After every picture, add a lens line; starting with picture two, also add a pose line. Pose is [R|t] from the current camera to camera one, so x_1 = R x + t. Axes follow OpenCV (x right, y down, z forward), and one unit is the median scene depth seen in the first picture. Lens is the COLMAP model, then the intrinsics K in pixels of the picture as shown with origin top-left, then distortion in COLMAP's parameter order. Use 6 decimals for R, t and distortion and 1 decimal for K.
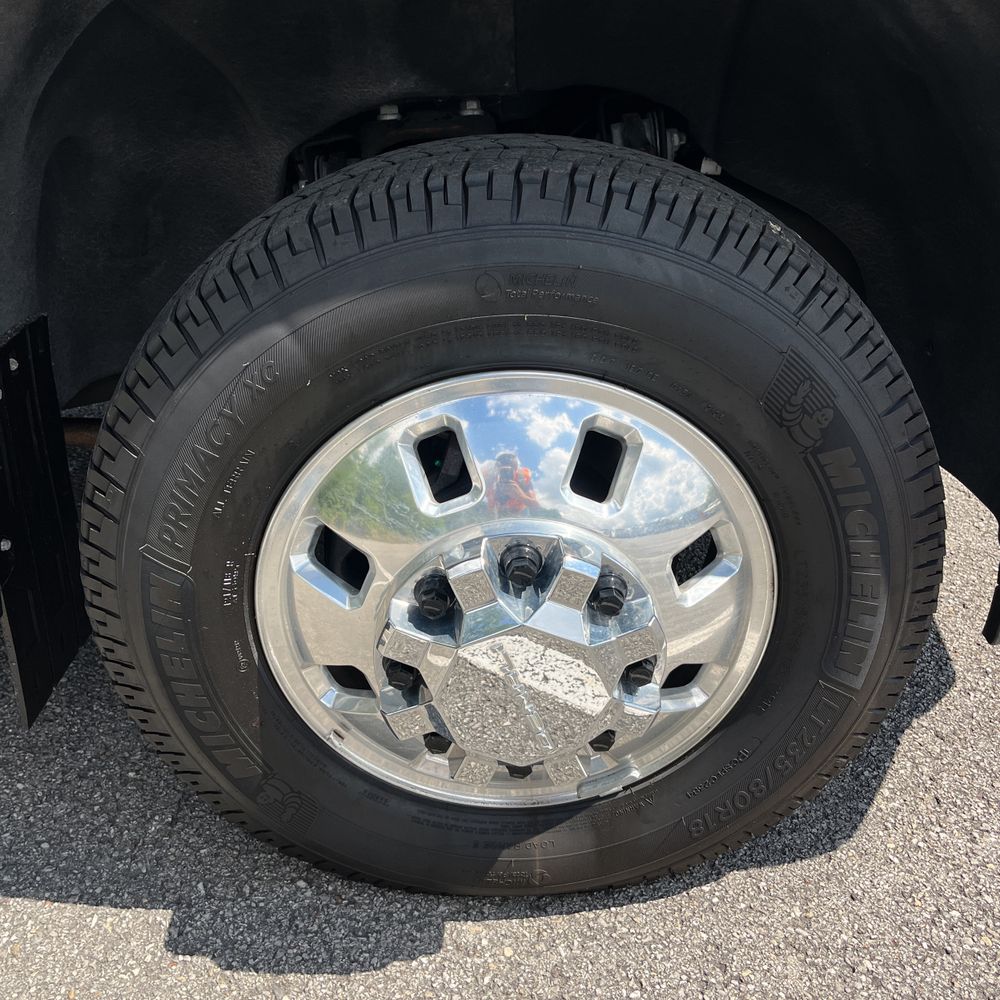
lens RADIAL K [[1012.1, 0, 524.9], [0, 1012.1, 497.2], [0, 0, 1]] dist [0.034892, -0.039896]
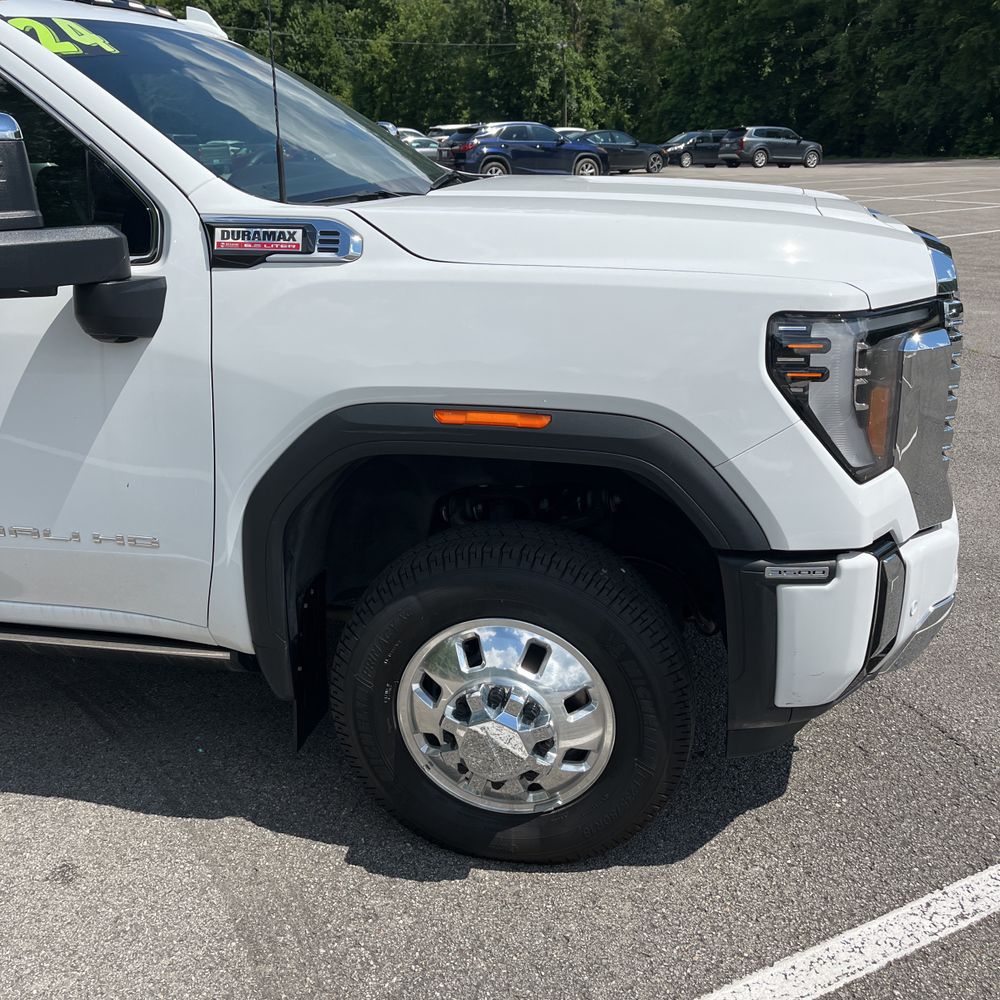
lens RADIAL K [[1012.1, 0, 524.9], [0, 1012.1, 497.2], [0, 0, 1]] dist [0.034892, -0.039896]
pose [[0.979069, 0.057996, -0.195093, 0.455795], [-0.085197, 0.987304, -0.134060, -0.077513], [0.184841, 0.147875, 0.971580, -1.304970]]
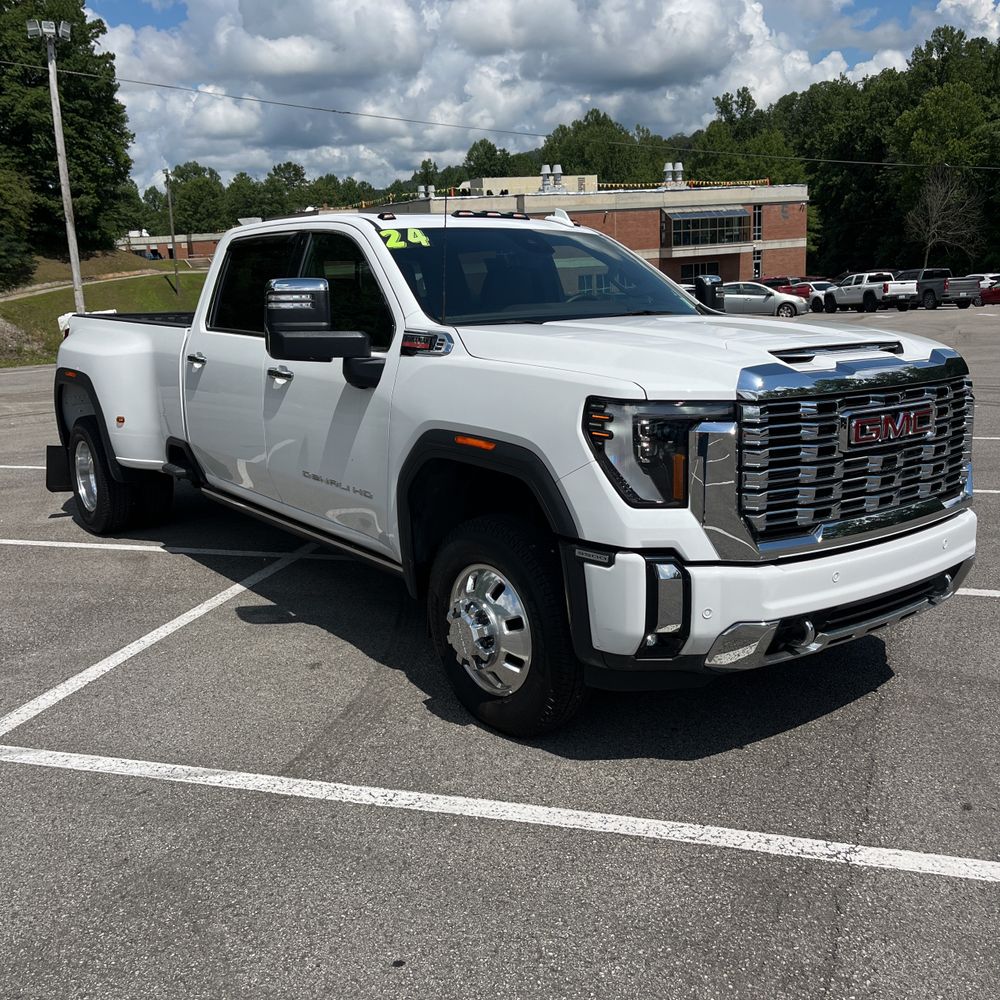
lens RADIAL K [[1012.1, 0, 524.9], [0, 1012.1, 497.2], [0, 0, 1]] dist [0.034892, -0.039896]
pose [[0.614717, 0.162924, -0.771737, 2.927019], [-0.365899, 0.925687, -0.096027, -0.031292], [0.698742, 0.341407, 0.628650, -1.477000]]
